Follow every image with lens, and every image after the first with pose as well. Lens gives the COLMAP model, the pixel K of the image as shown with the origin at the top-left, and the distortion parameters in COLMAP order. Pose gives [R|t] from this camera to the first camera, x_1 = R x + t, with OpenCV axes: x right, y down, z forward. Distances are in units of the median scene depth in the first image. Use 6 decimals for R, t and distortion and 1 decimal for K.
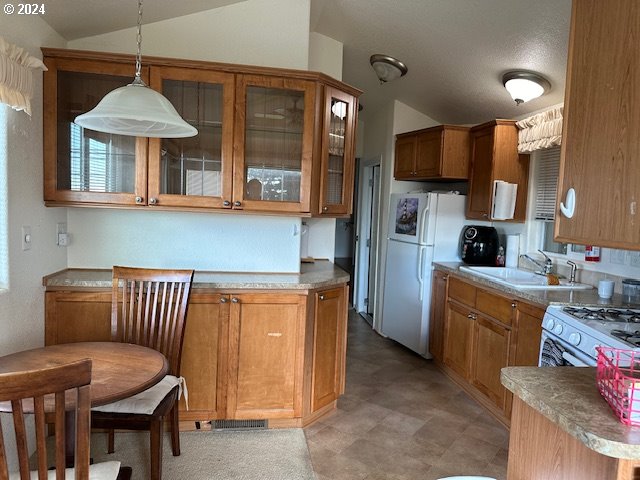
lens RADIAL K [[468.6, 0, 320.0], [0, 468.6, 240.0], [0, 0, 1]] dist [-0.000254, 0.000000]
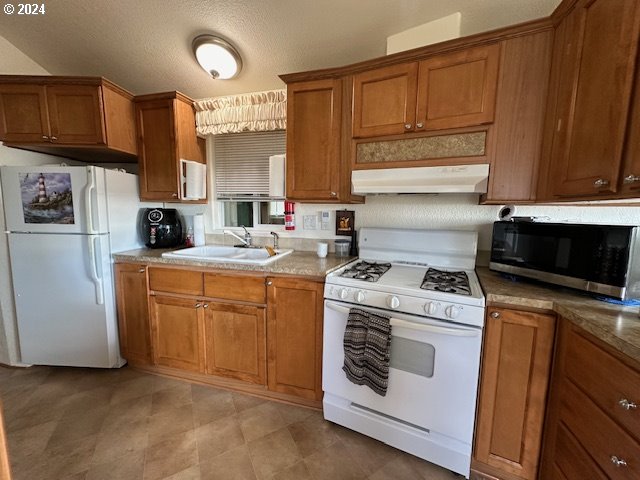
lens RADIAL K [[257.8, 0, 320.0], [0, 257.8, 240.0], [0, 0, 1]] dist [0.001595, 0.000016]
pose [[0.405562, -0.142614, 0.902874, -0.014242], [0.072346, 0.989663, 0.123826, -0.006529], [-0.911200, 0.015100, 0.411687, 0.514542]]
